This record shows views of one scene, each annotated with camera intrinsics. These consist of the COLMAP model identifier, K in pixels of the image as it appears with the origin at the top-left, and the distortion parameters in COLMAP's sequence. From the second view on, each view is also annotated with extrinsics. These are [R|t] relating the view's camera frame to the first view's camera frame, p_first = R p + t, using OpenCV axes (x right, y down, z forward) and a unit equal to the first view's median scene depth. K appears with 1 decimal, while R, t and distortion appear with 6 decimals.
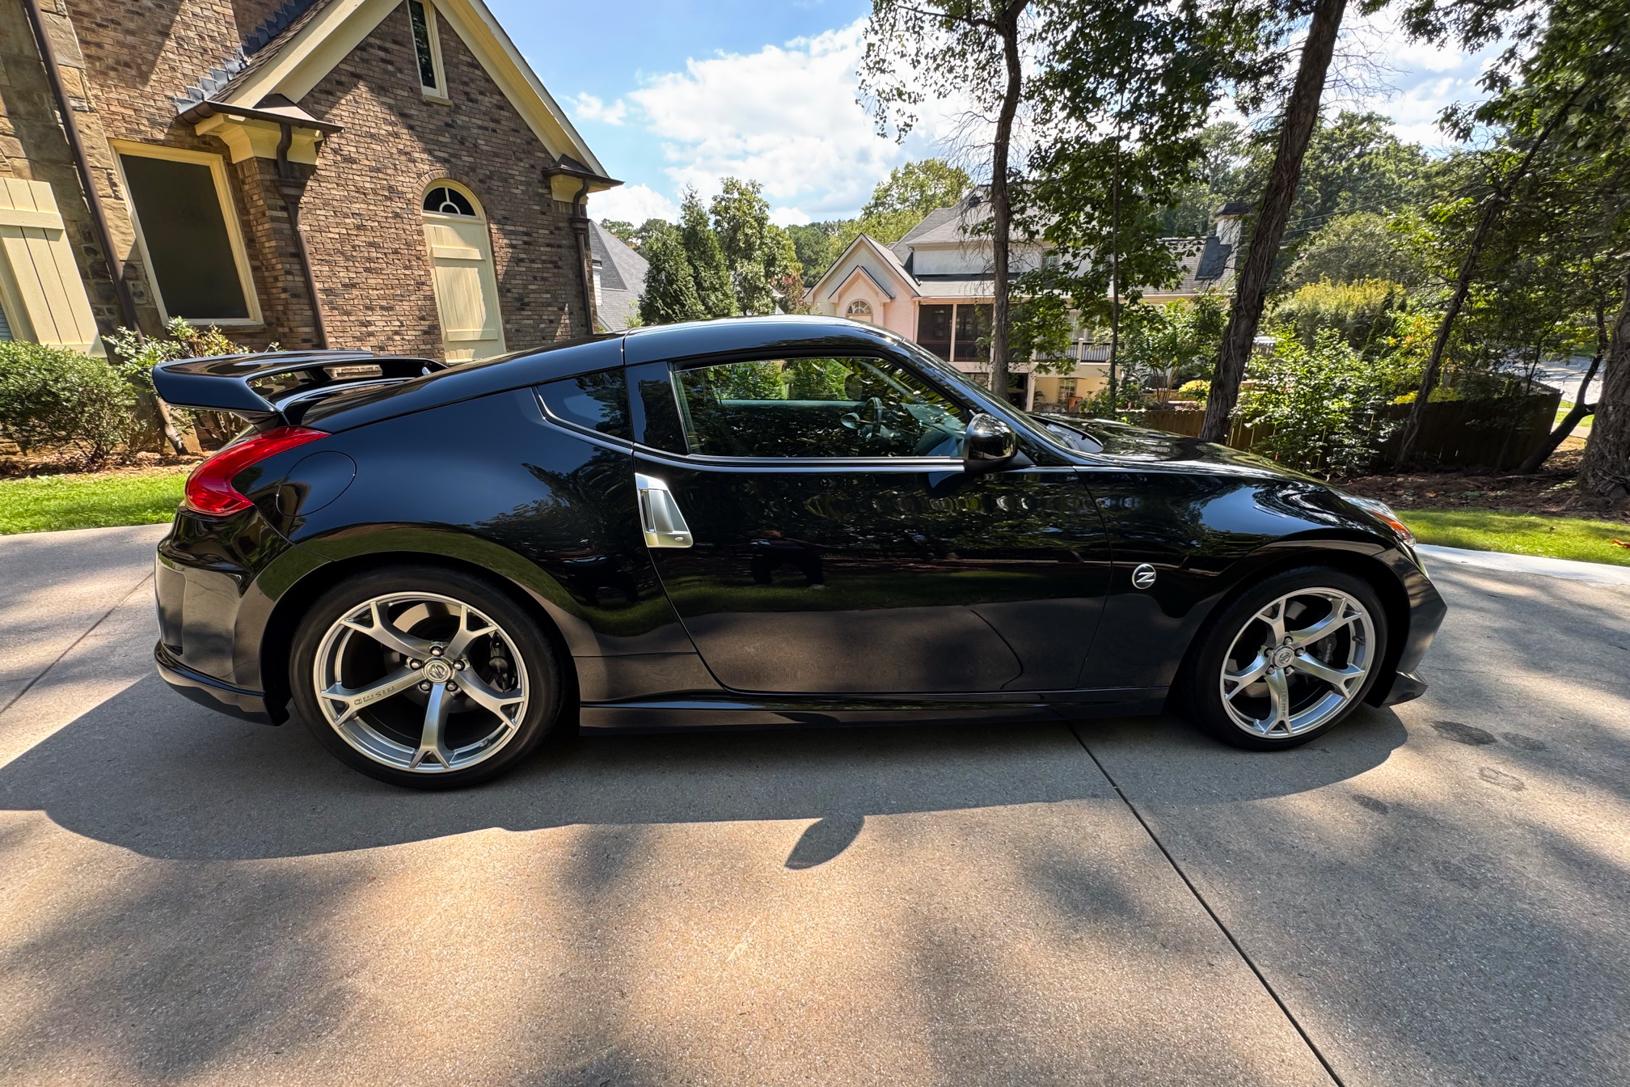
lens RADIAL K [[652.9, 0, 814.7], [0, 652.9, 535.1], [0, 0, 1]] dist [-0.003994, 0.000188]
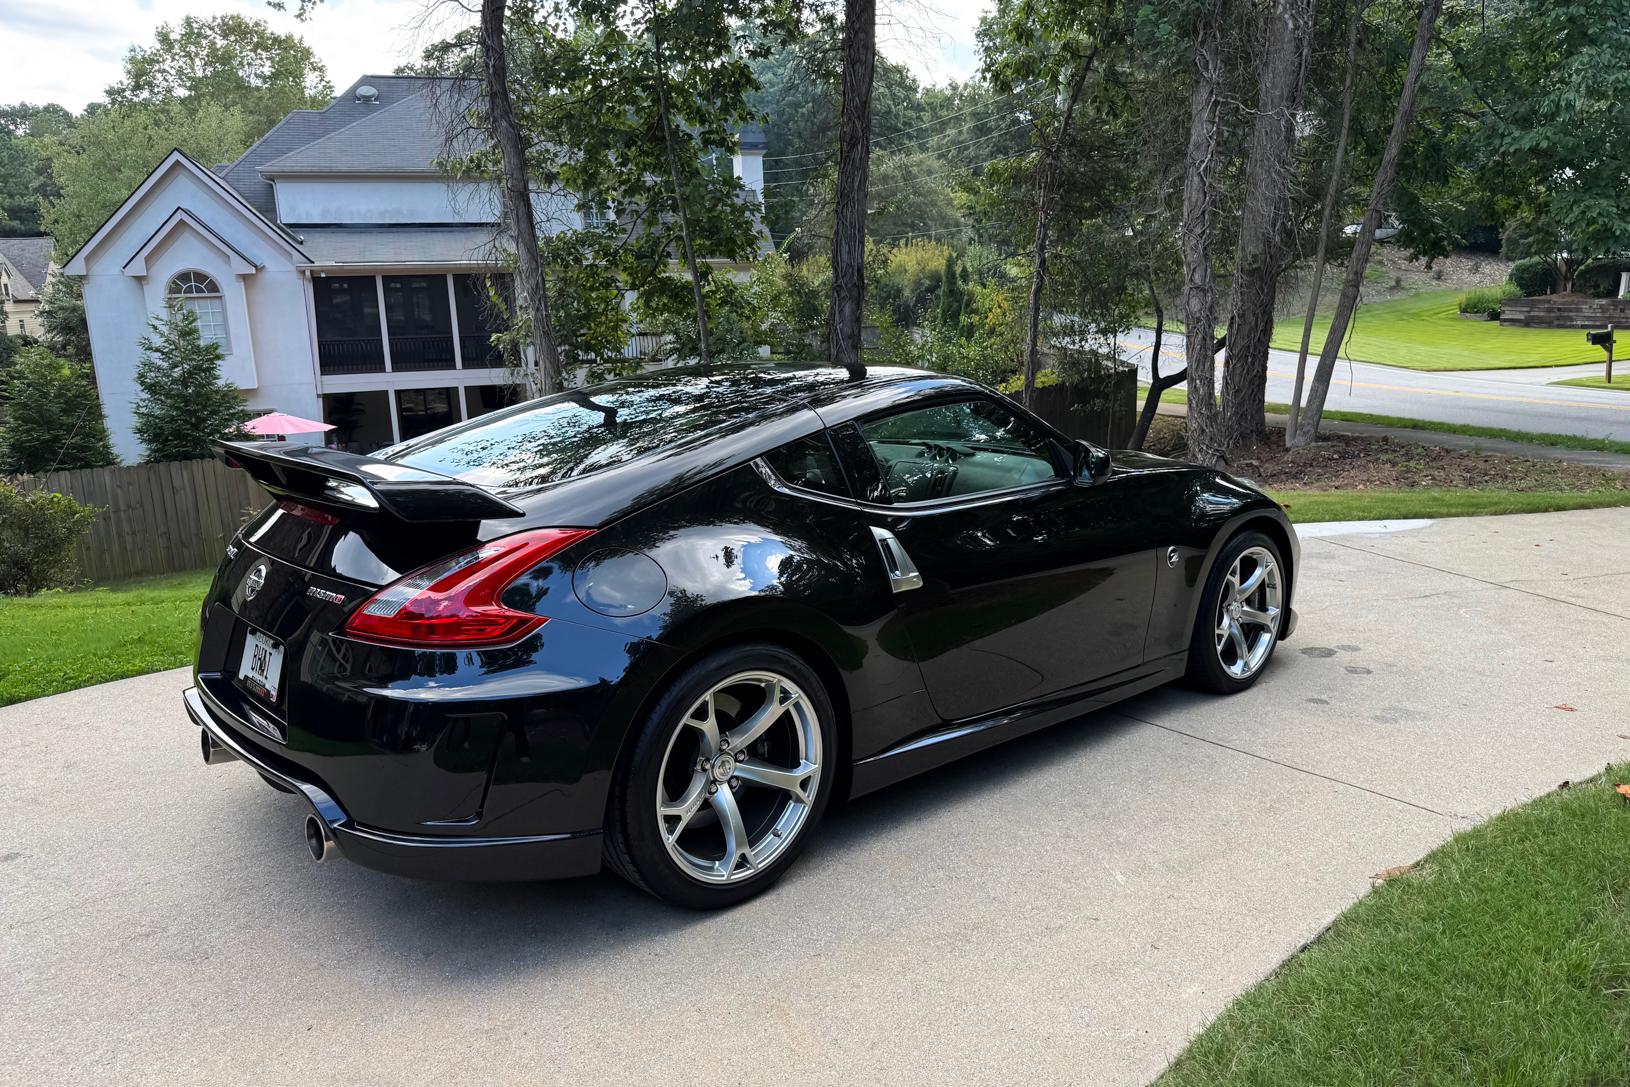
lens RADIAL K [[1149.7, 0, 821.6], [0, 1149.7, 546.1], [0, 0, 1]] dist [0.036292, -0.045419]
pose [[0.811346, -0.145350, 0.566208, -0.244333], [0.201557, 0.978756, -0.037566, -0.001628], [-0.548719, 0.144602, 0.823406, -0.083077]]
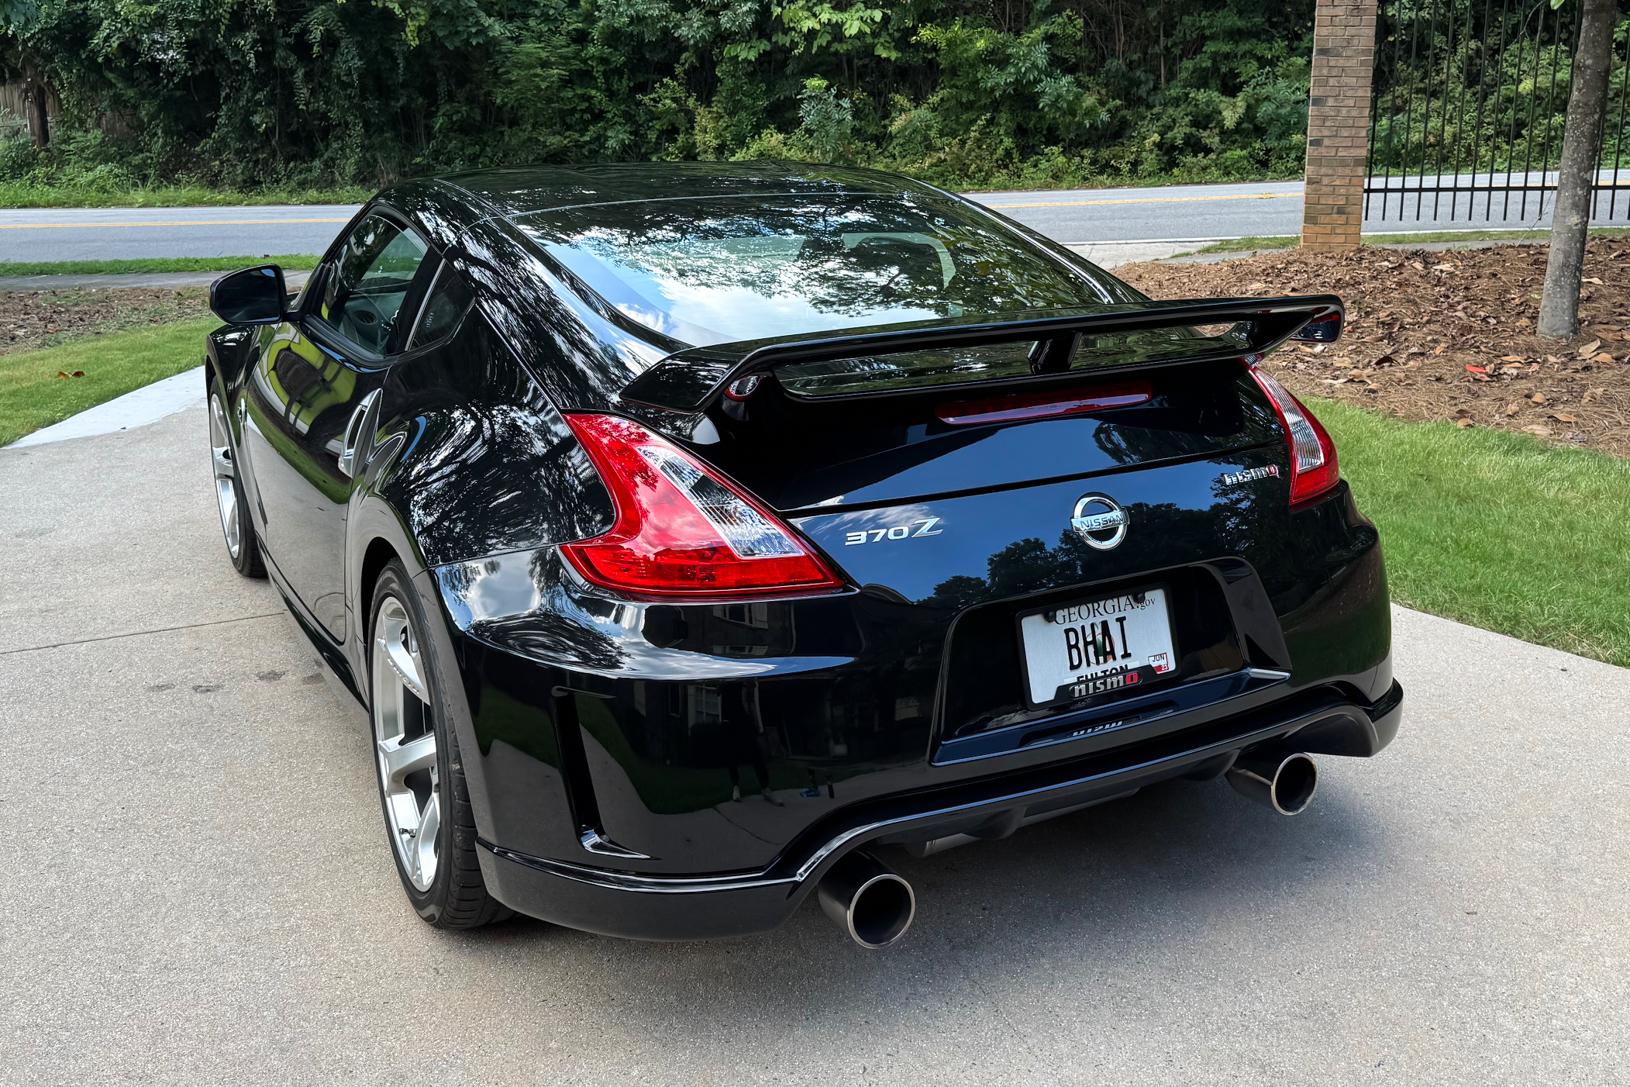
lens RADIAL K [[1532.8, 0, 874.6], [0, 1532.8, 519.9], [0, 0, 1]] dist [0.065259, 0.000000]
pose [[-0.377227, -0.268532, 0.886335, -0.402751], [0.272385, 0.882542, 0.383310, -0.138408], [-0.885159, 0.386020, -0.259774, 0.337313]]
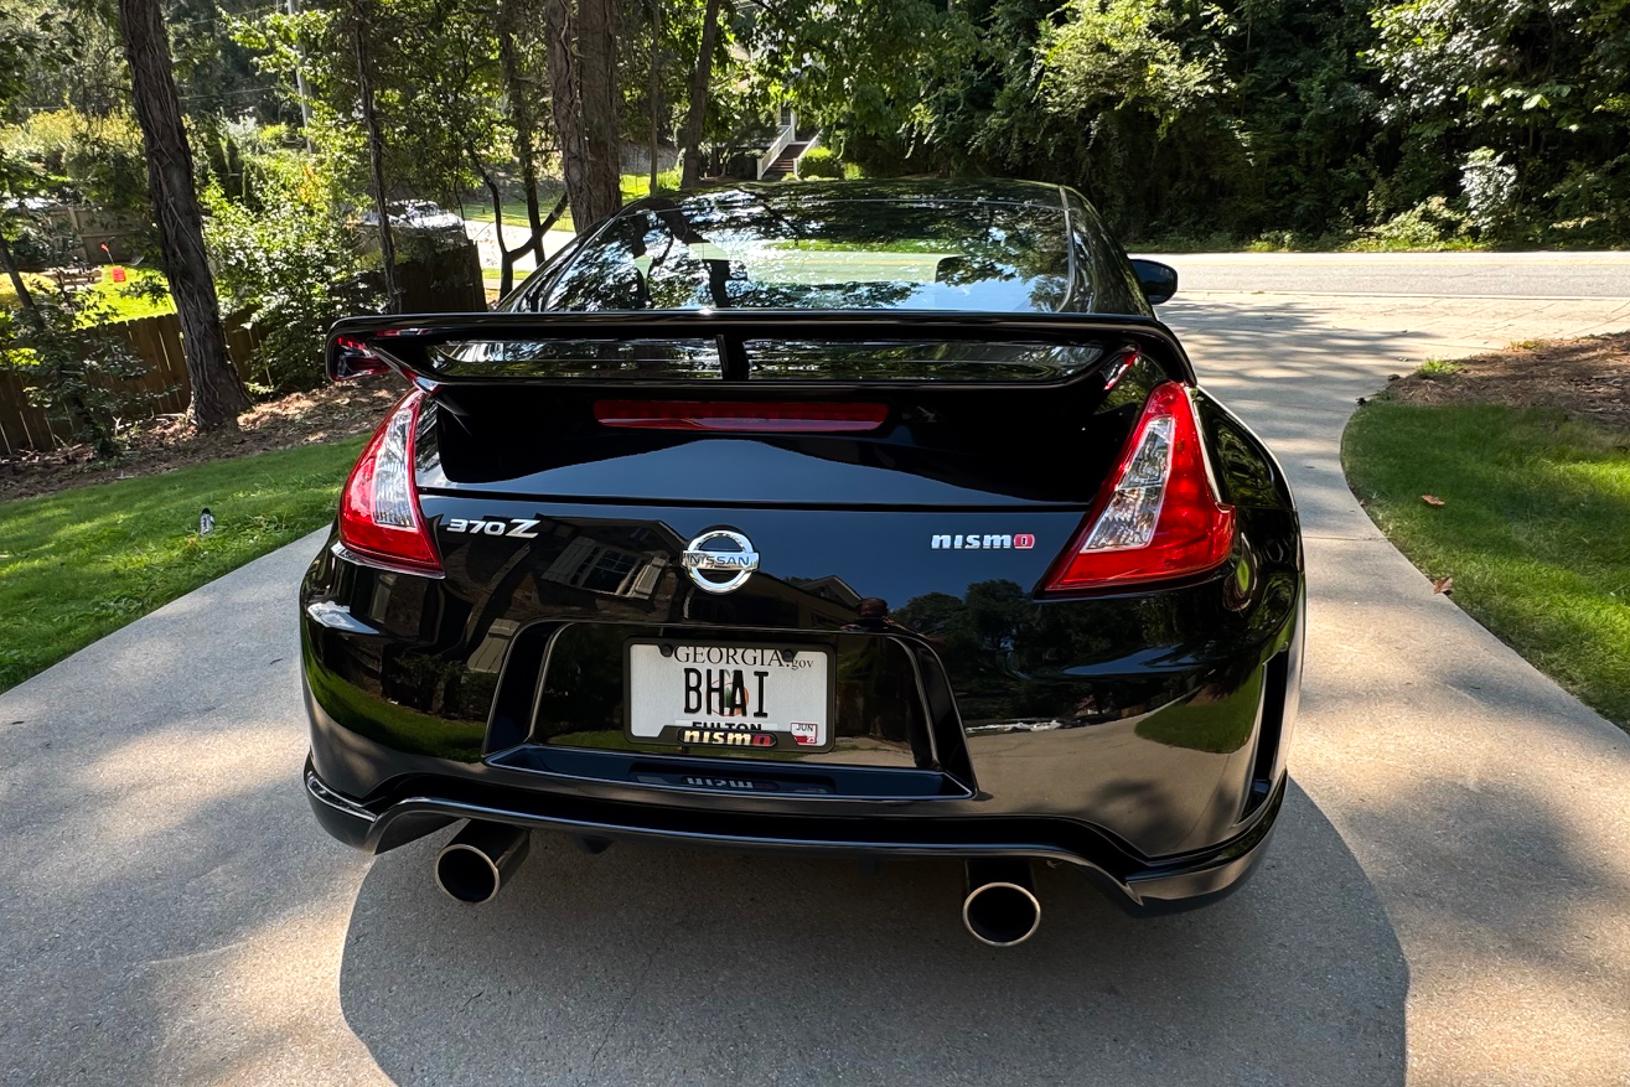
lens RADIAL K [[947.6, 0, 787.0], [0, 947.6, 616.9], [0, 0, 1]] dist [0.006030, -0.001596]
pose [[0.275840, -0.421627, 0.863796, -0.311027], [0.313558, 0.888971, 0.333785, -0.066911], [-0.908622, 0.178778, 0.377418, 0.183139]]
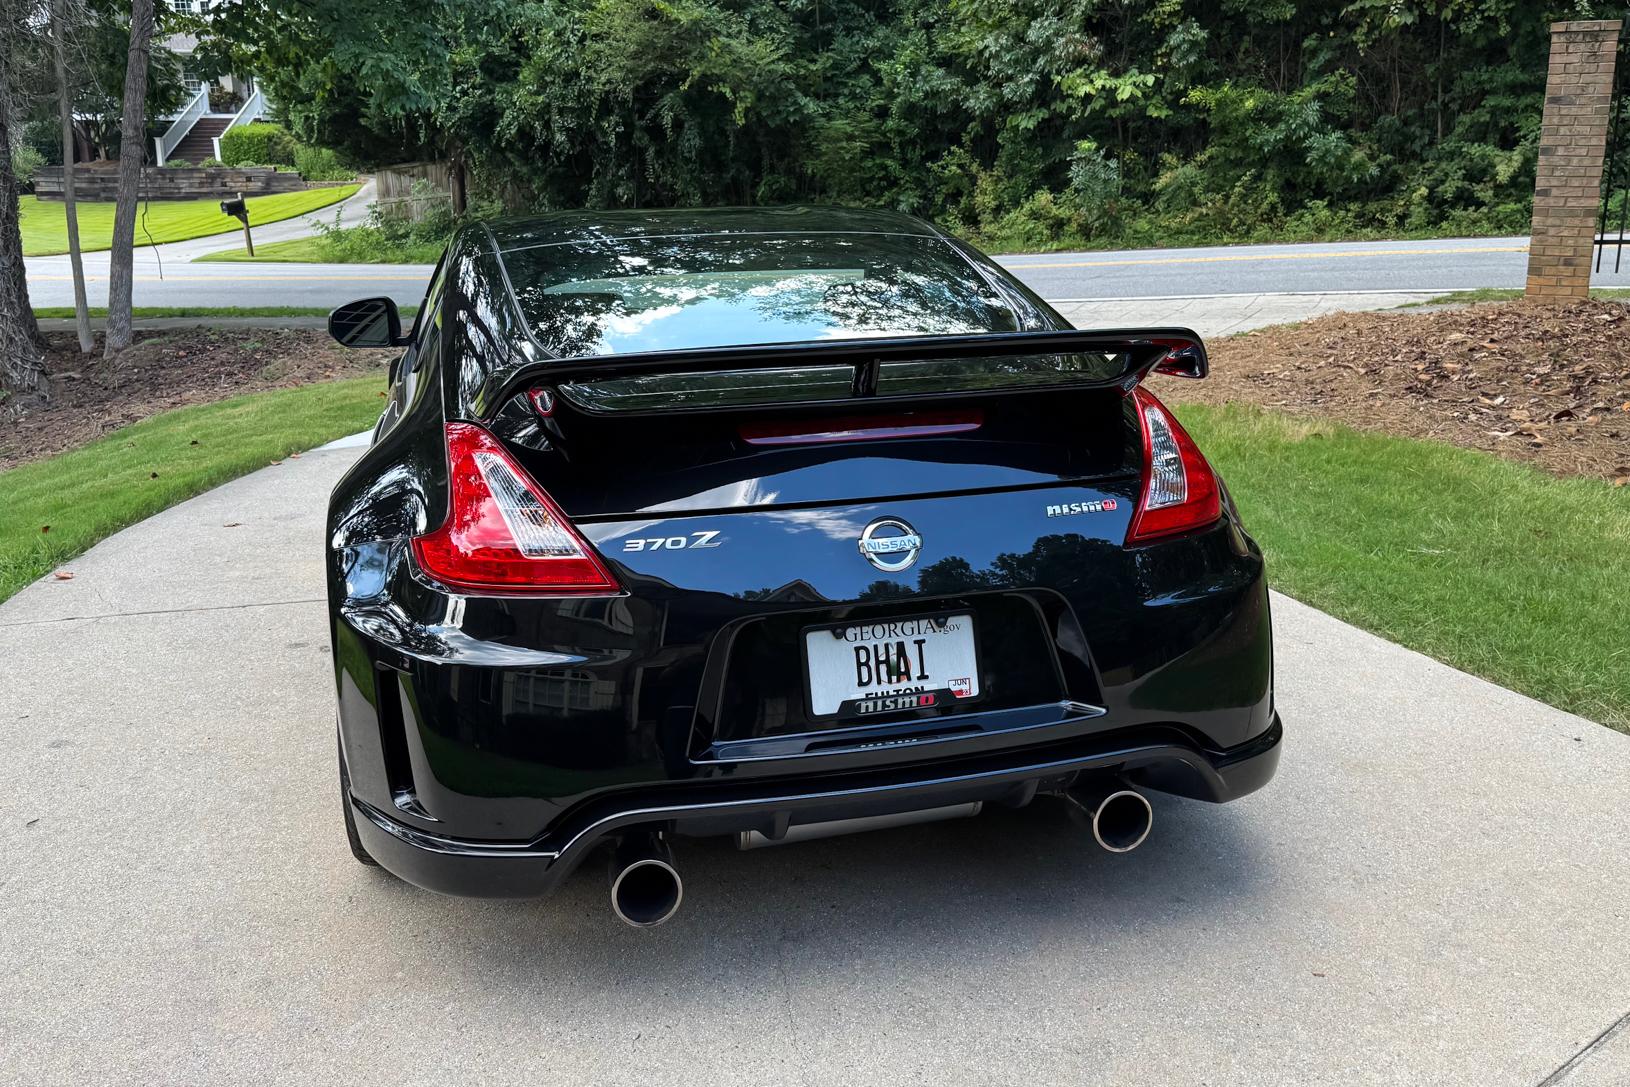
lens RADIAL K [[1360.5, 0, 779.4], [0, 1360.5, 571.3], [0, 0, 1]] dist [0.094384, -0.118044]
pose [[-0.112499, -0.301437, 0.946826, -0.410389], [0.314038, 0.893249, 0.321693, -0.107765], [-0.942722, 0.333530, -0.005827, 0.260624]]
